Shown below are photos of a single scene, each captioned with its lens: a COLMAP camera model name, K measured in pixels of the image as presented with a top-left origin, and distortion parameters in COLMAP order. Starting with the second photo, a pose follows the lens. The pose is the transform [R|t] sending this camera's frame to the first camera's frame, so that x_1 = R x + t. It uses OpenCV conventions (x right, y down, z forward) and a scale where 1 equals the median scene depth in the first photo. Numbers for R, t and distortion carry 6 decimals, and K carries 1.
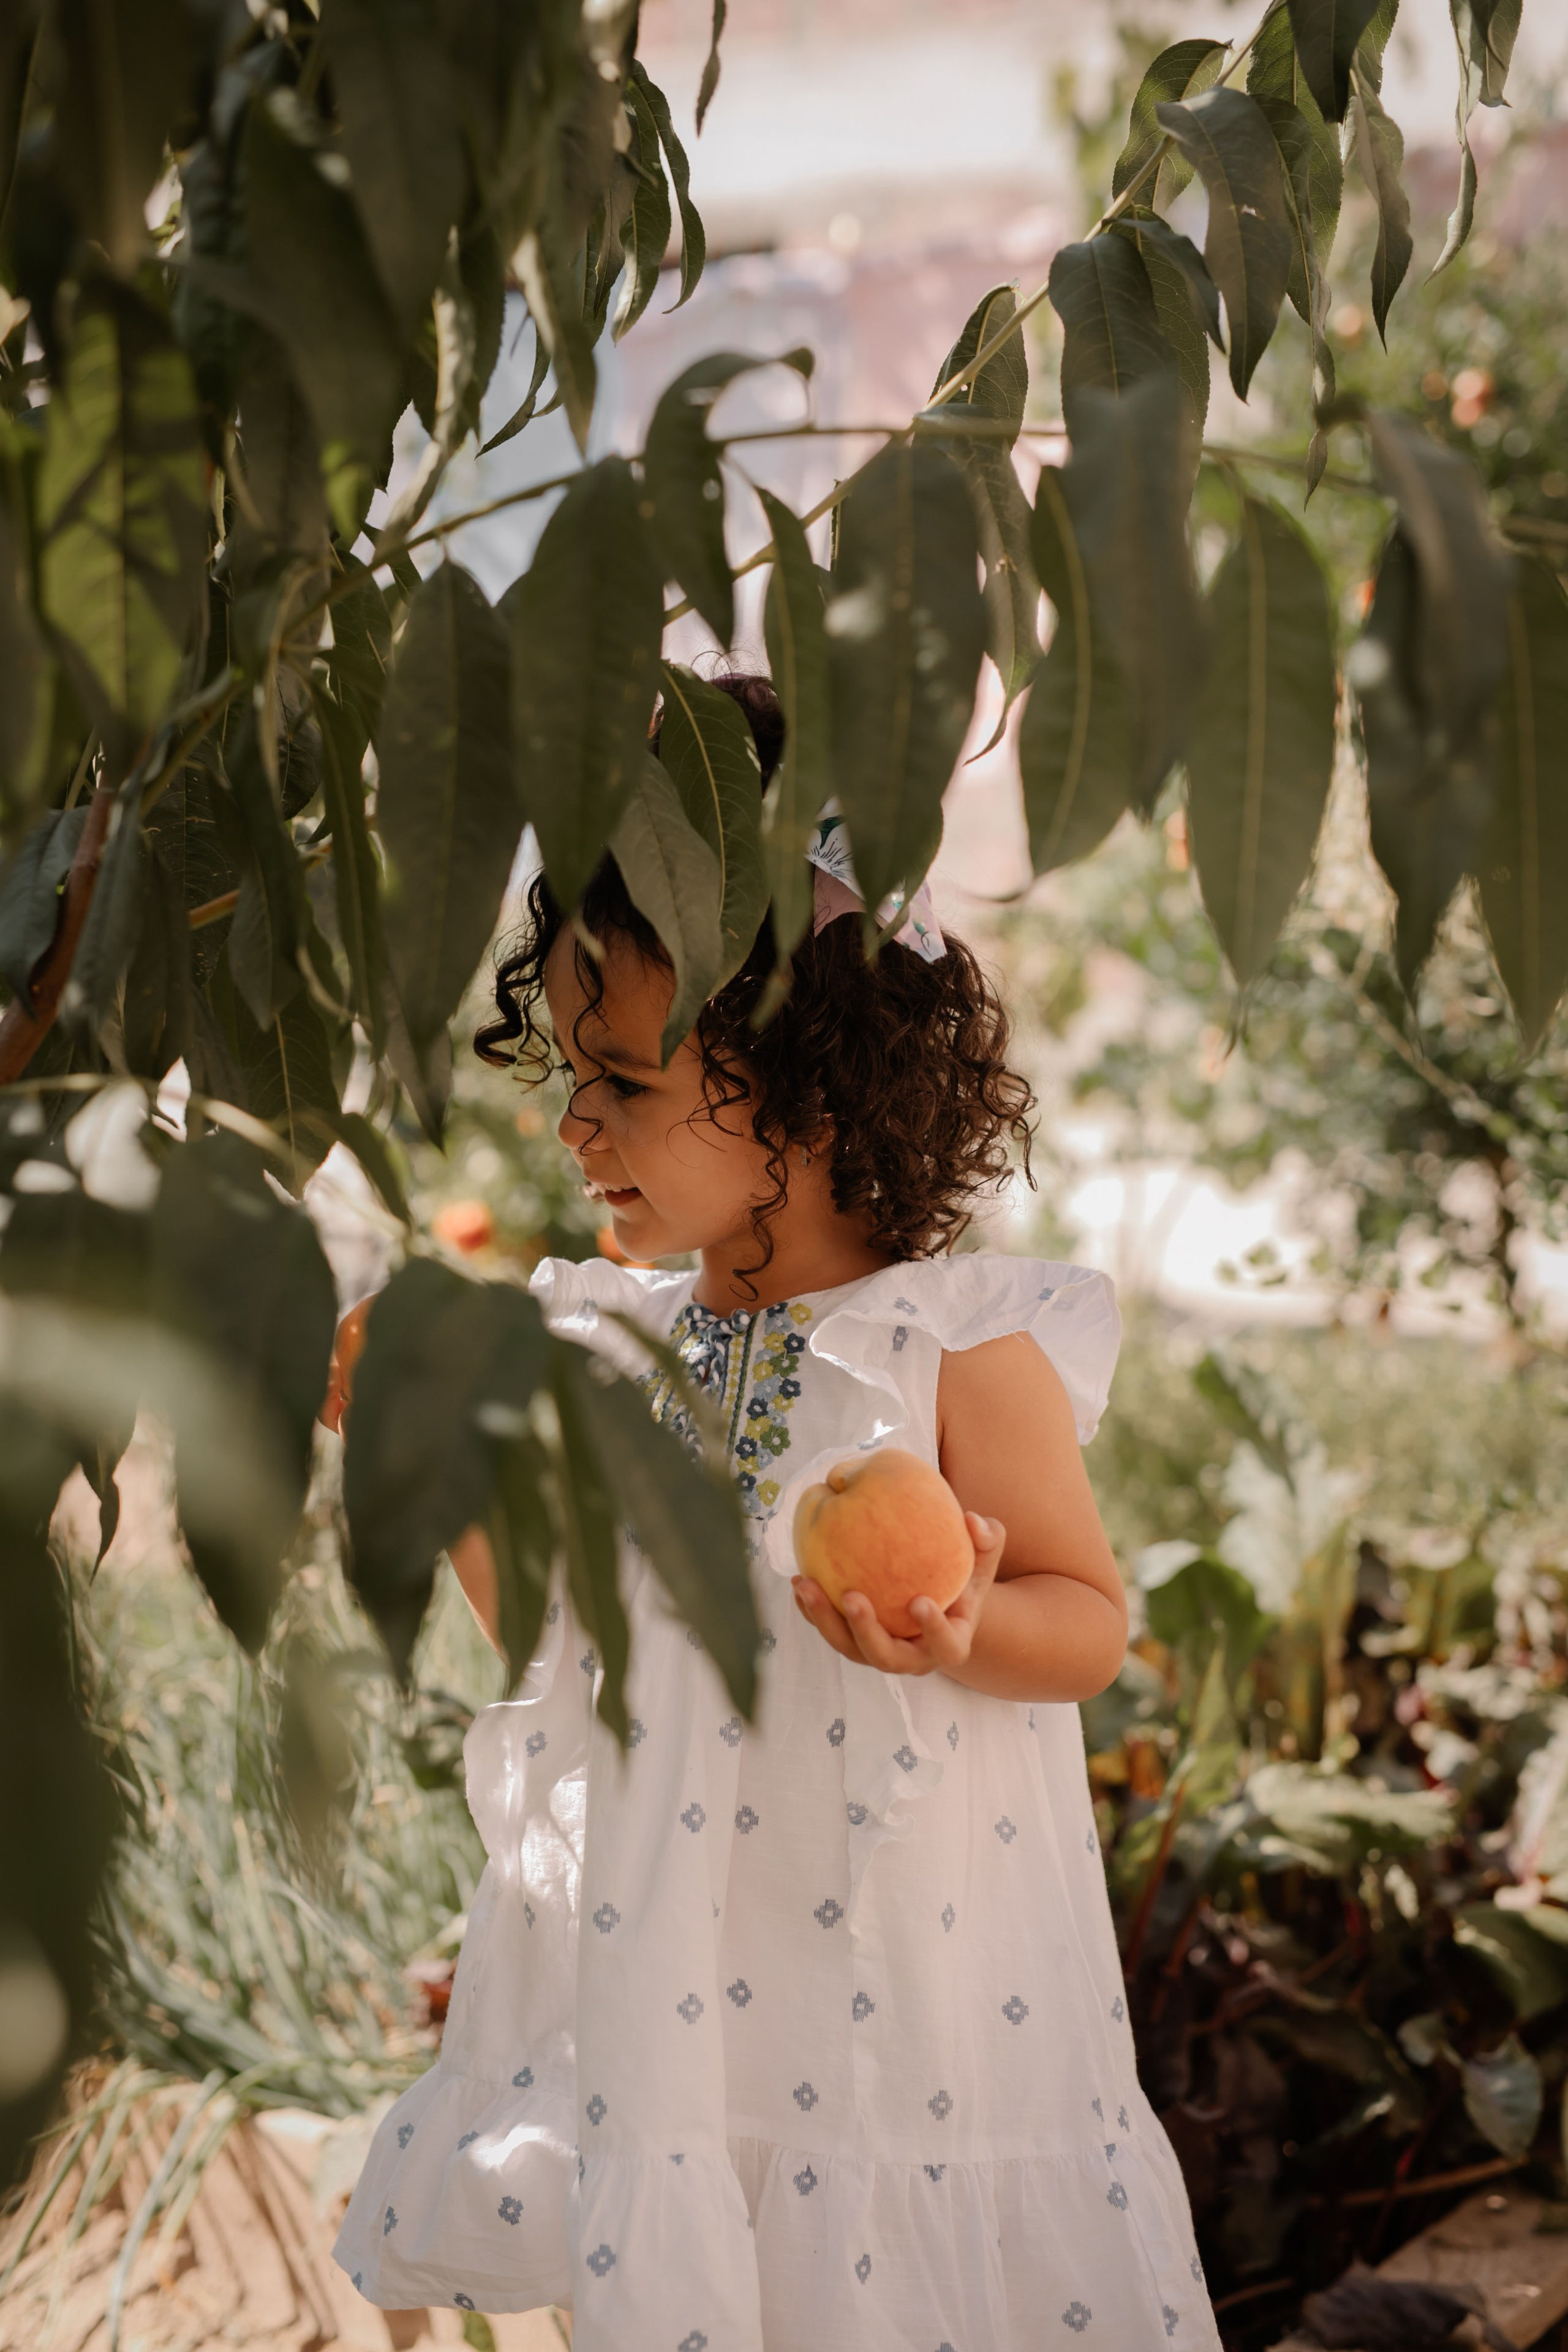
lens RADIAL K [[3412.8, 0, 768.4], [0, 3412.8, 1185.9], [0, 0, 1]] dist [0.025599, 0.000000]
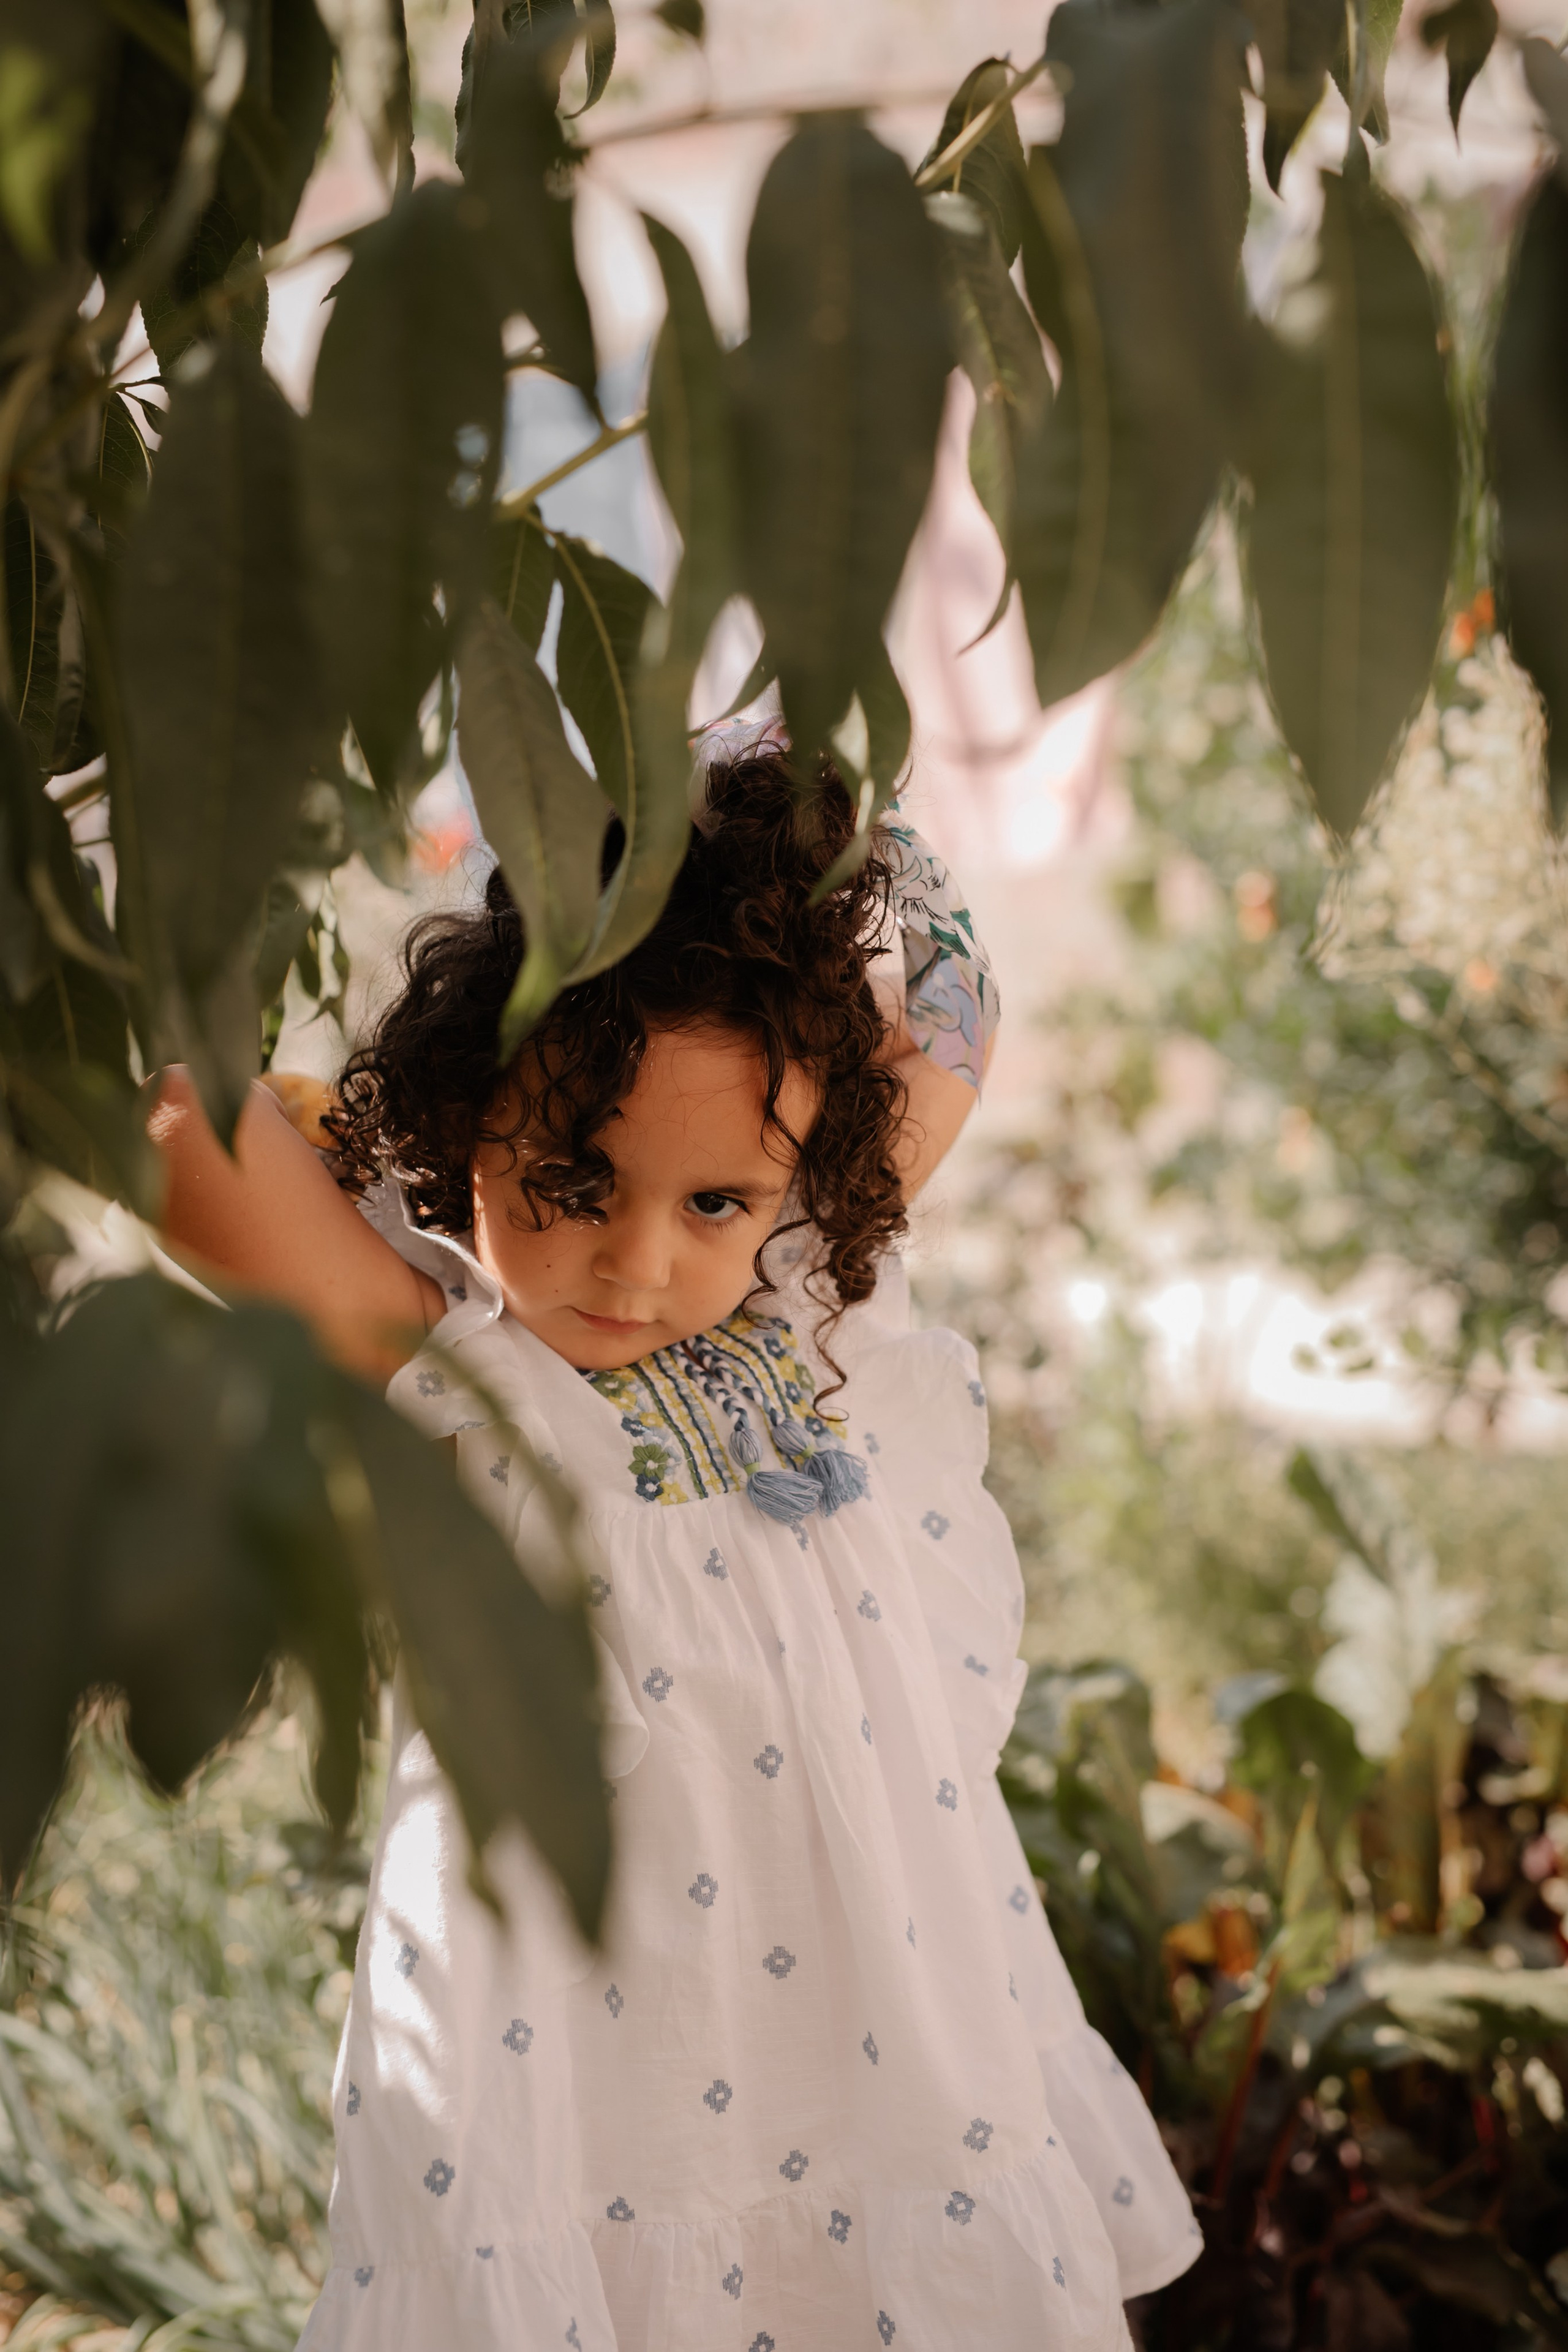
lens RADIAL K [[3412.8, 0, 783.9], [0, 3412.8, 1158.7], [0, 0, 1]] dist [0.025599, 0.000000]
pose [[0.999615, -0.018073, -0.021061, 0.018702], [0.016972, 0.998537, -0.051343, 0.016808], [0.021958, 0.050965, 0.998459, 0.129489]]
